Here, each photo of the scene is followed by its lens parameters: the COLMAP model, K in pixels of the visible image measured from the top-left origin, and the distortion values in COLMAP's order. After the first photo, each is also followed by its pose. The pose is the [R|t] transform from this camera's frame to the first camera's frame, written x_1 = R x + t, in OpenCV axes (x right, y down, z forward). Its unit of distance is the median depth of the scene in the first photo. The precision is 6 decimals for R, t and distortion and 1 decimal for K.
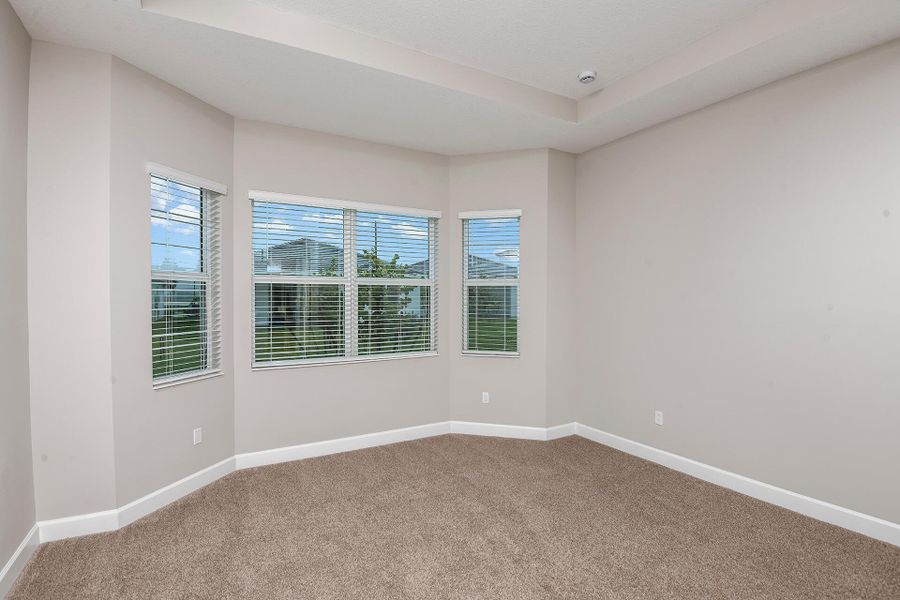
lens RADIAL K [[444.5, 0, 450.0], [0, 444.5, 300.0], [0, 0, 1]] dist [0.000438, -0.000677]
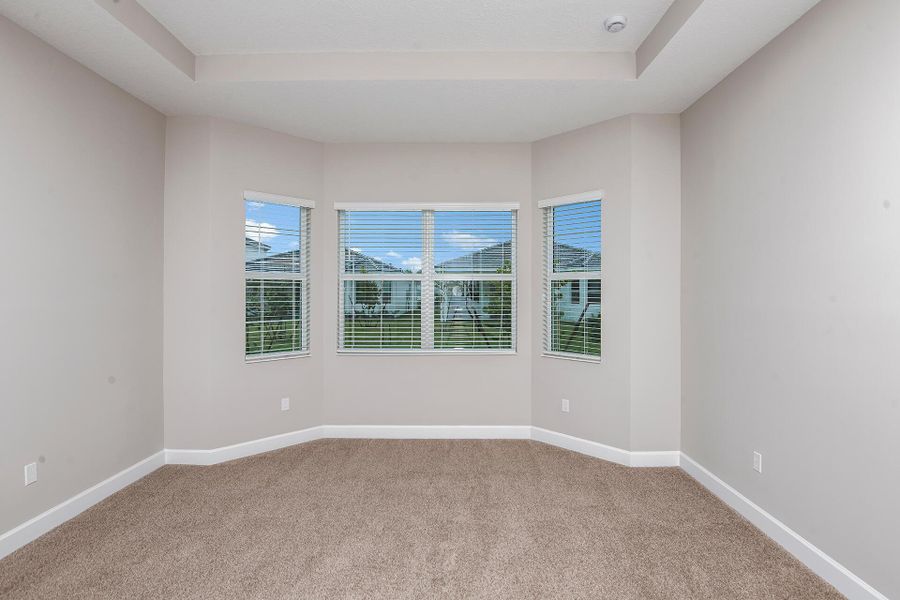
lens RADIAL K [[445.2, 0, 451.6], [0, 445.2, 291.0], [0, 0, 1]] dist [0.016286, -0.000301]
pose [[0.863666, -0.003076, -0.504055, 0.401411], [-0.002309, 0.999947, -0.010058, 0.000298], [0.504059, 0.009851, 0.863613, 0.132503]]
